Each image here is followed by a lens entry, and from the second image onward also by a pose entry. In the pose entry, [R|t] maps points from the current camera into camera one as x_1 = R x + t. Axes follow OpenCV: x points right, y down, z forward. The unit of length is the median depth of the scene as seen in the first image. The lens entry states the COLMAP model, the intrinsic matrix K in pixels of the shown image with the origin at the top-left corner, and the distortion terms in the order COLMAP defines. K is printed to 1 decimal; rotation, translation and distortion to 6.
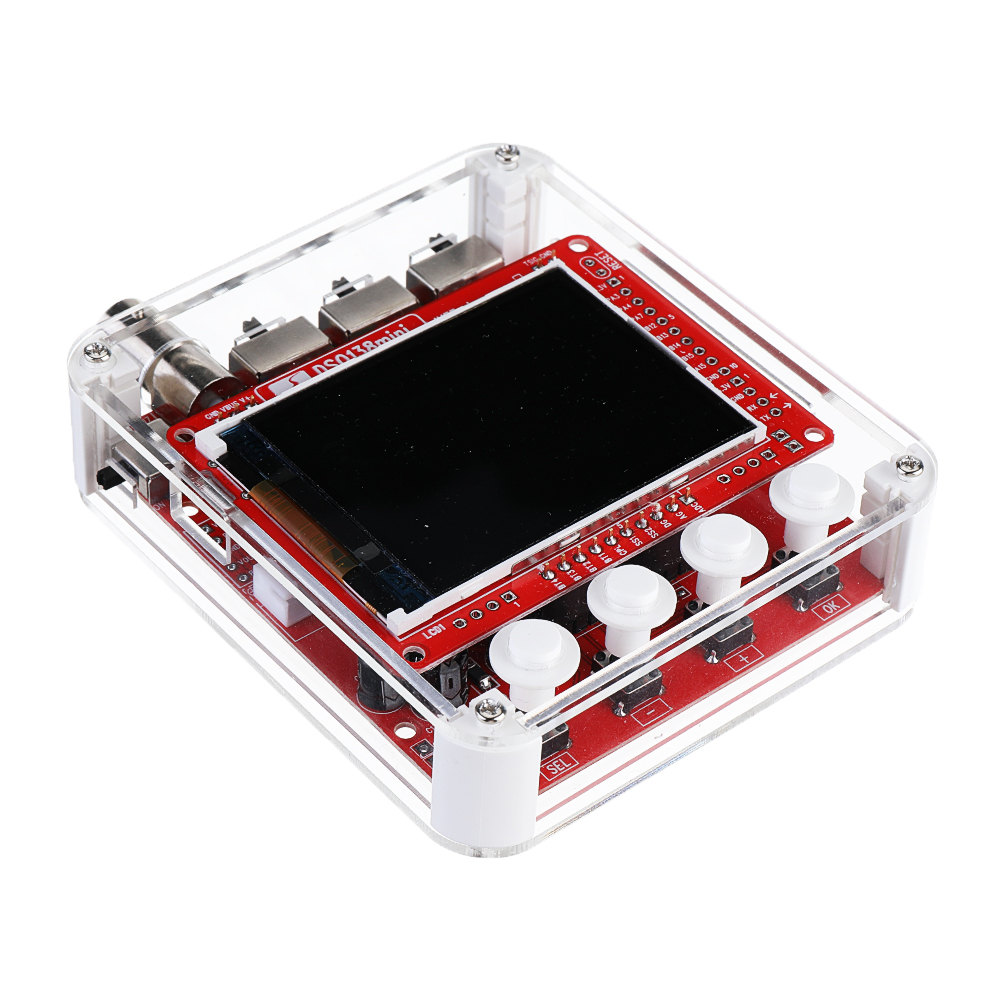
lens RADIAL K [[3222.7, 0, 500.0], [0, 3222.7, 500.0], [0, 0, 1]] dist [-0.037590, -0.875465]
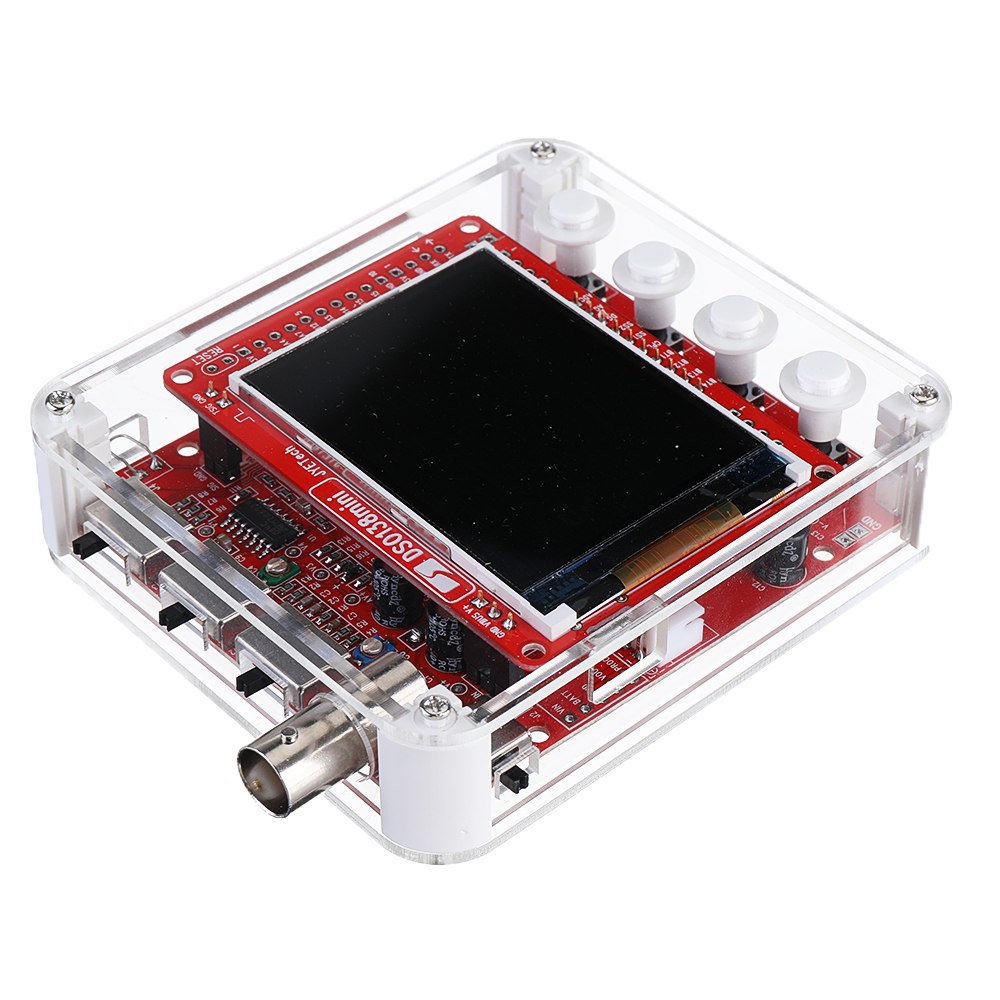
lens RADIAL K [[3222.7, 0, 500.0], [0, 3222.7, 500.0], [0, 0, 1]] dist [-0.037590, -0.875465]
pose [[-0.059388, -0.688101, 0.723180, -0.712644], [0.669015, 0.510245, 0.540434, -0.529443], [-0.740872, 0.515914, 0.430048, 0.599343]]
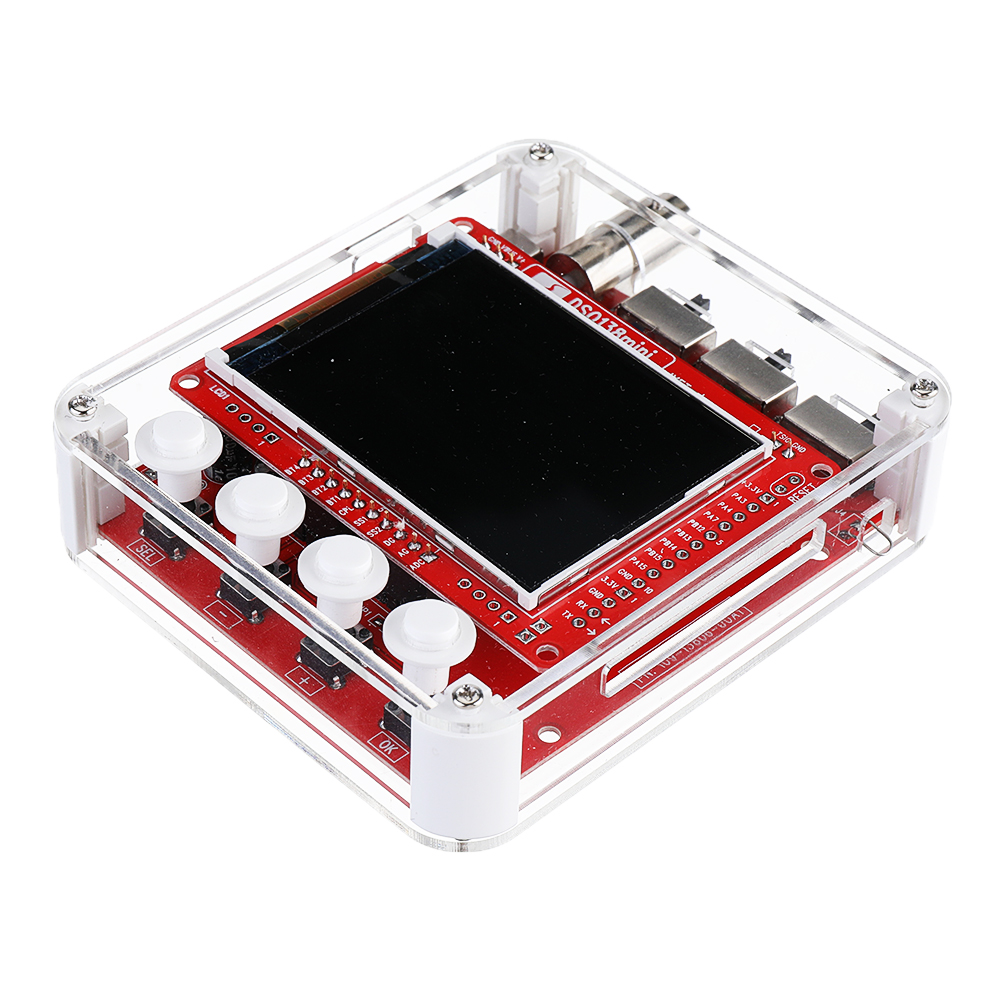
lens RADIAL K [[3222.7, 0, 500.0], [0, 3222.7, 500.0], [0, 0, 1]] dist [-0.037590, -0.875465]
pose [[0.102261, 0.658257, -0.745815, 0.747586], [-0.715332, 0.569662, 0.404703, -0.403954], [0.691262, 0.492120, 0.529127, 0.493282]]
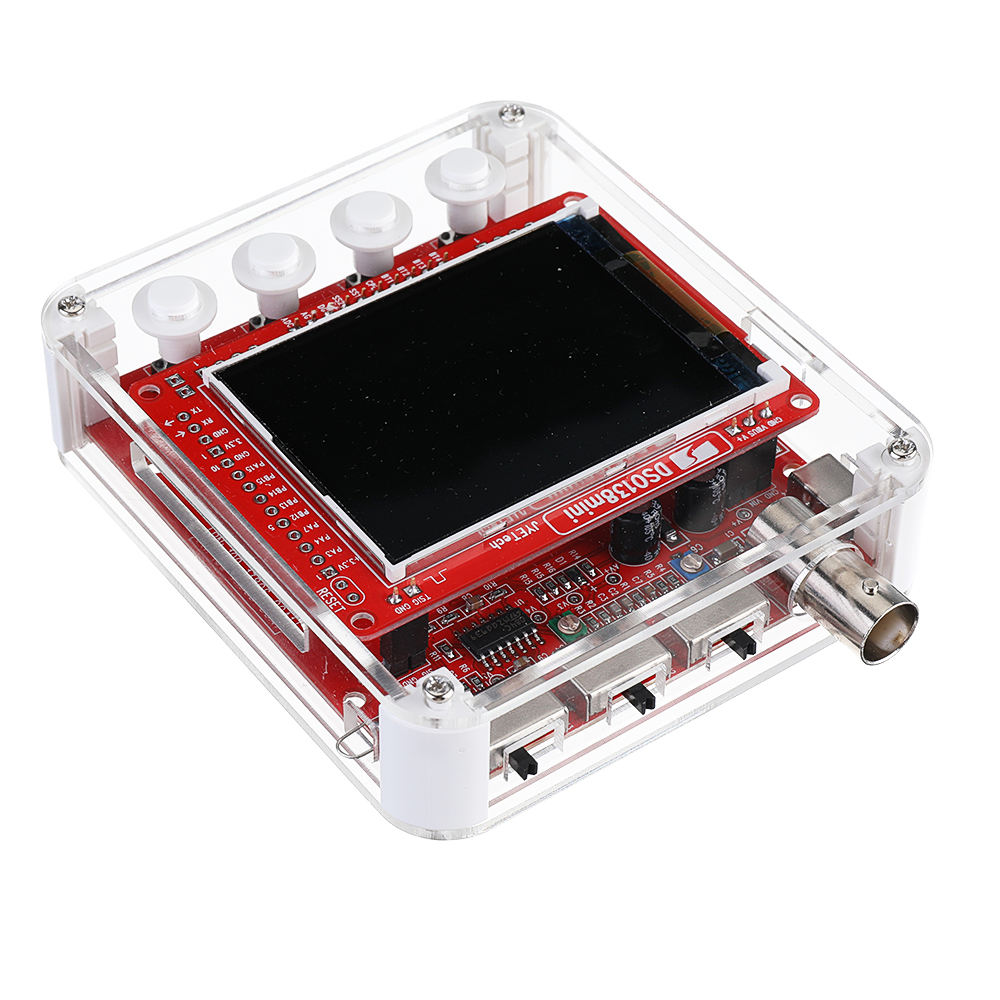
lens RADIAL K [[3222.7, 0, 500.0], [0, 3222.7, 500.0], [0, 0, 1]] dist [-0.037590, -0.875465]
pose [[-0.997917, -0.060037, 0.023601, -0.031844], [0.020469, 0.052257, 0.998424, -0.978300], [-0.061176, 0.996827, -0.050919, 1.081278]]
